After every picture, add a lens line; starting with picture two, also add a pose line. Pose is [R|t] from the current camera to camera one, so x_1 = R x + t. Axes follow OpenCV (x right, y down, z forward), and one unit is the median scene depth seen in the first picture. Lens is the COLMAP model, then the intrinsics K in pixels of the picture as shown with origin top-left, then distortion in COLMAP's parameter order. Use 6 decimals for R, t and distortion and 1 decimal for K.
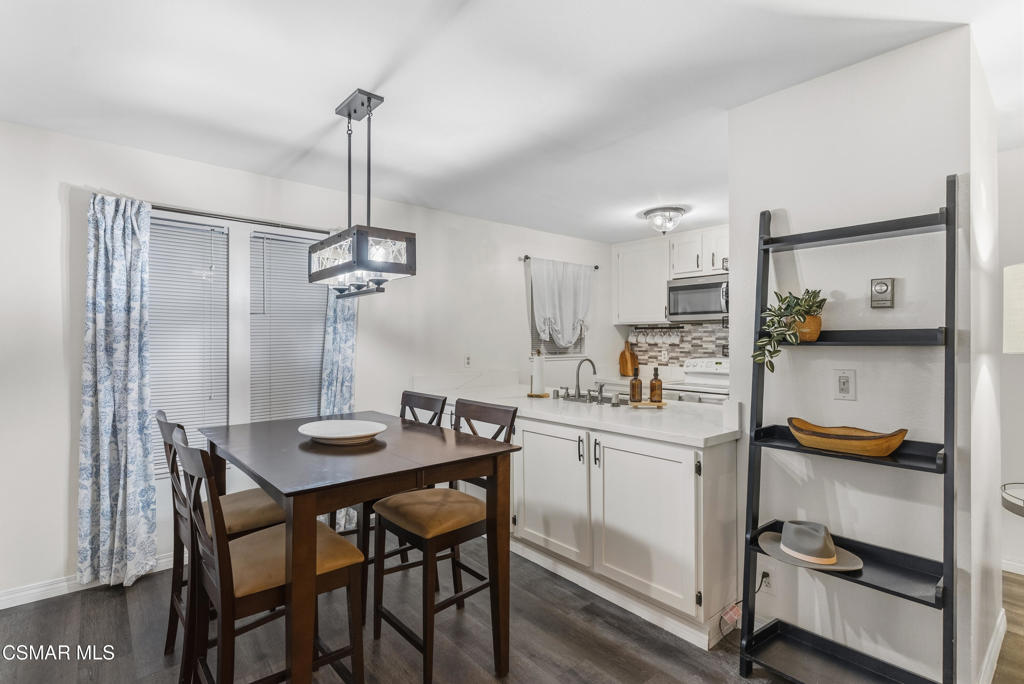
lens RADIAL K [[505.8, 0, 513.3], [0, 505.8, 335.2], [0, 0, 1]] dist [0.027546, 0.002103]
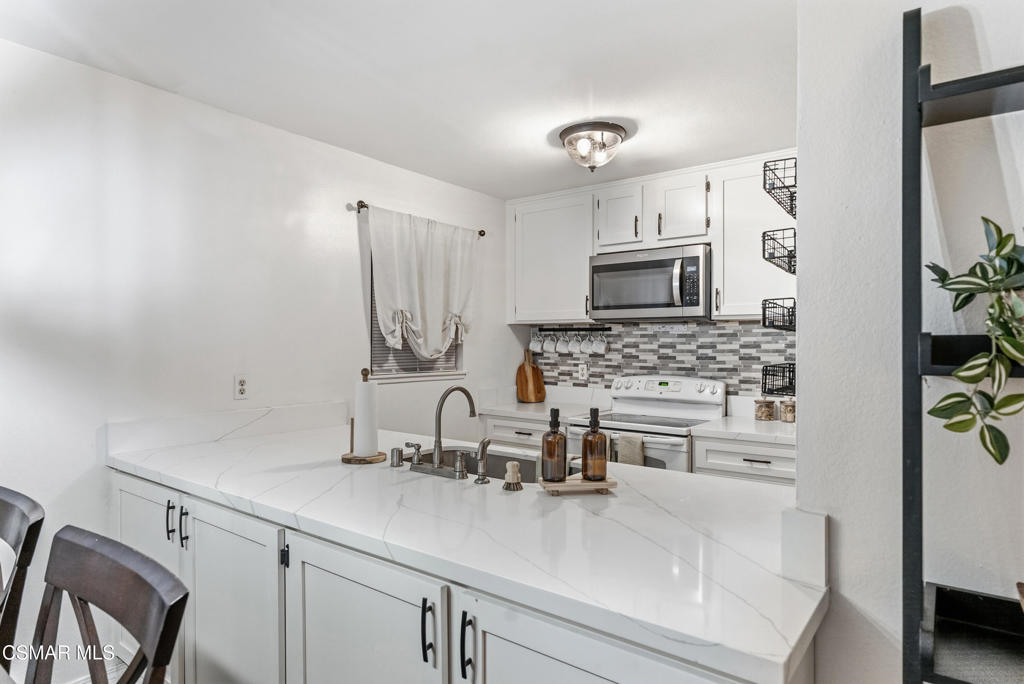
lens RADIAL K [[589.4, 0, 510.1], [0, 589.4, 341.7], [0, 0, 1]] dist [0.001712, 0.000032]
pose [[0.979570, 0.004613, 0.201050, 0.055866], [-0.005451, 0.999979, 0.003615, -0.000949], [-0.201029, -0.004637, 0.979574, 0.294277]]
